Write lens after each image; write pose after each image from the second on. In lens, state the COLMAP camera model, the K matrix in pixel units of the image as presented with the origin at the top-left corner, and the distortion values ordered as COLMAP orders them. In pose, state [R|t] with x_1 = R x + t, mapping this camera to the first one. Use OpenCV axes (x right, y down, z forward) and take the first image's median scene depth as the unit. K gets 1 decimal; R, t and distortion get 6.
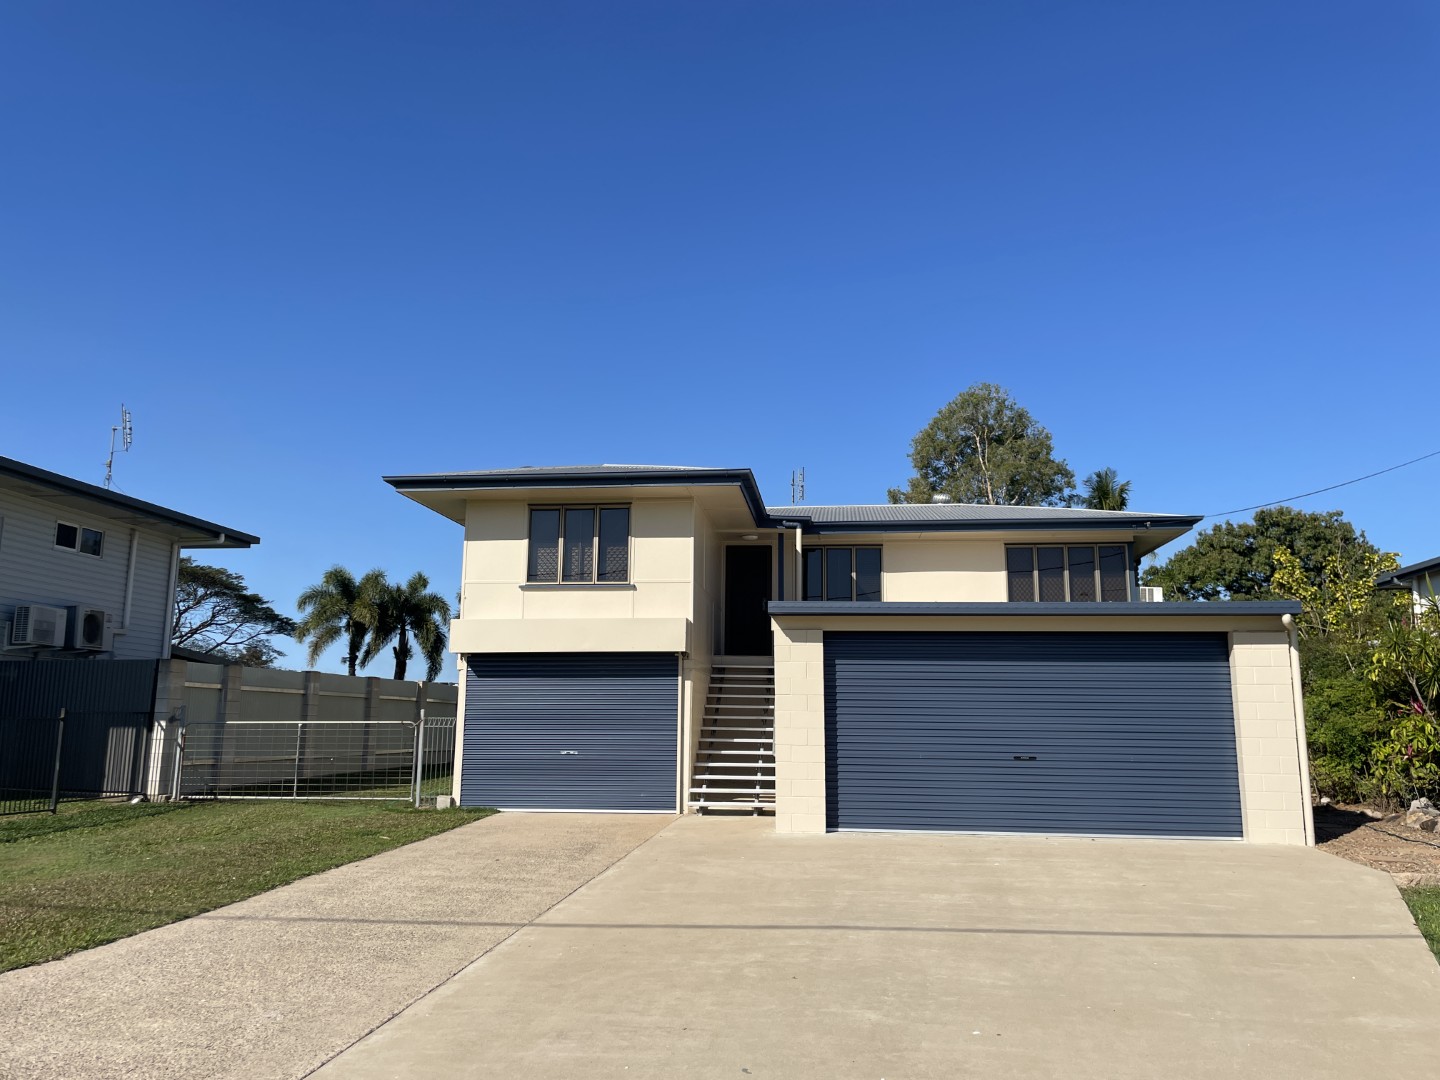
lens RADIAL K [[1079.5, 0, 718.6], [0, 1079.5, 546.1], [0, 0, 1]] dist [0.090142, -0.113927]
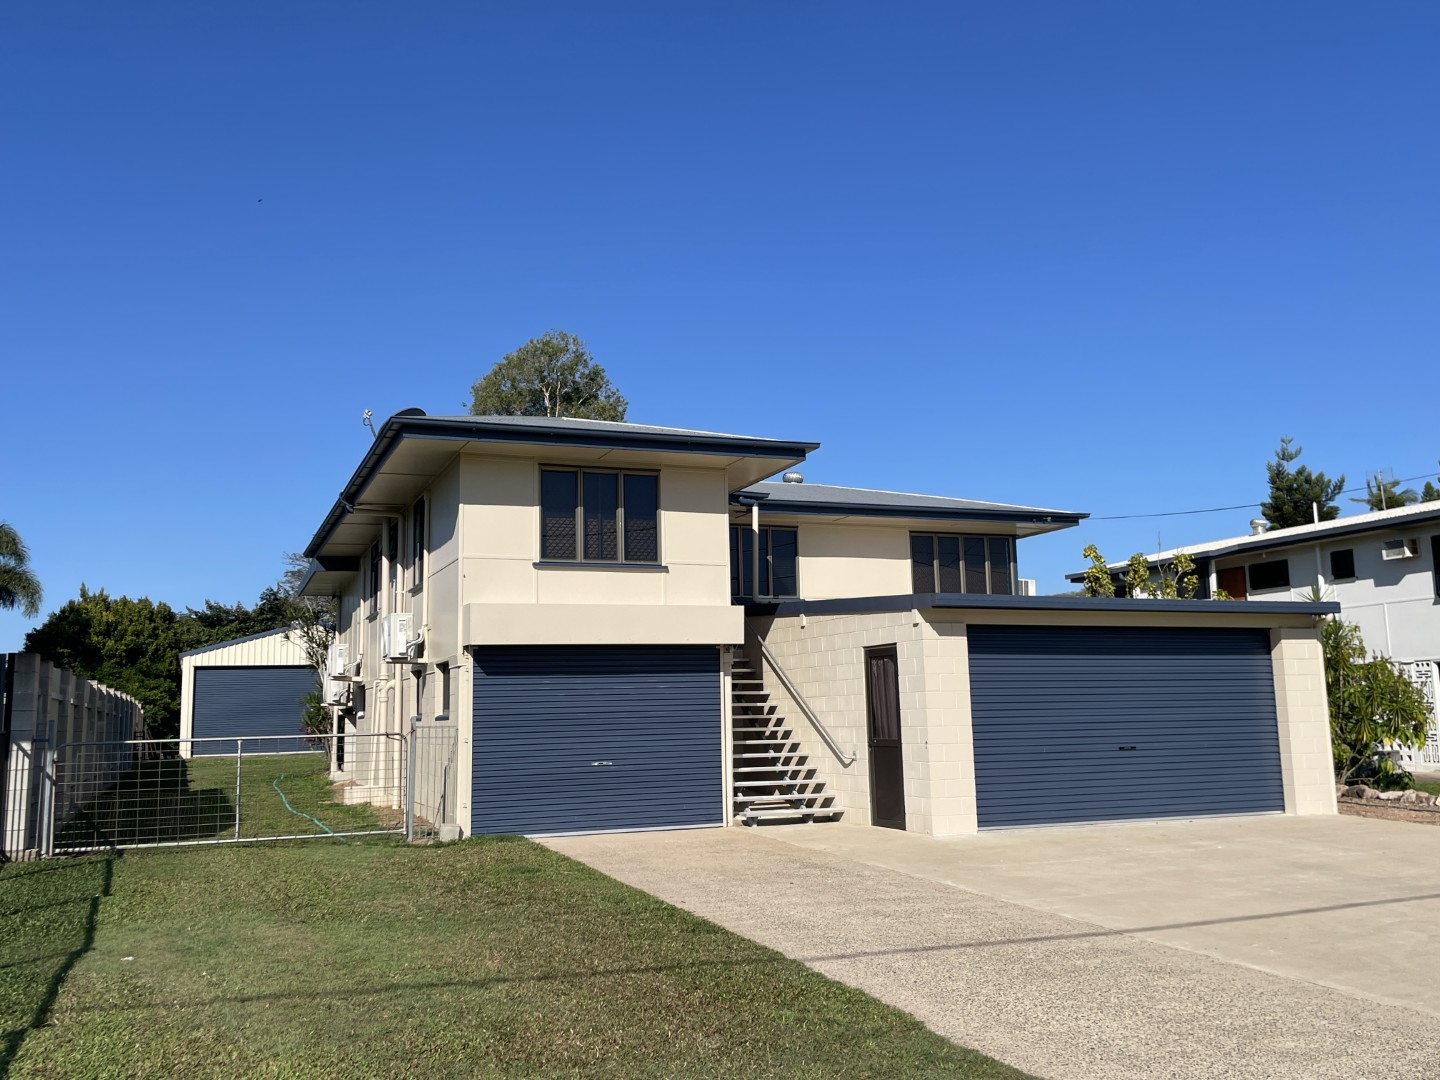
lens RADIAL K [[1290.2, 0, 728.7], [0, 1290.2, 534.8], [0, 0, 1]] dist [0.106754, -0.143858]
pose [[0.882813, 0.040618, 0.467965, -0.512316], [-0.049031, 0.998780, 0.005804, 0.002296], [-0.467159, -0.028068, 0.883728, 0.067562]]
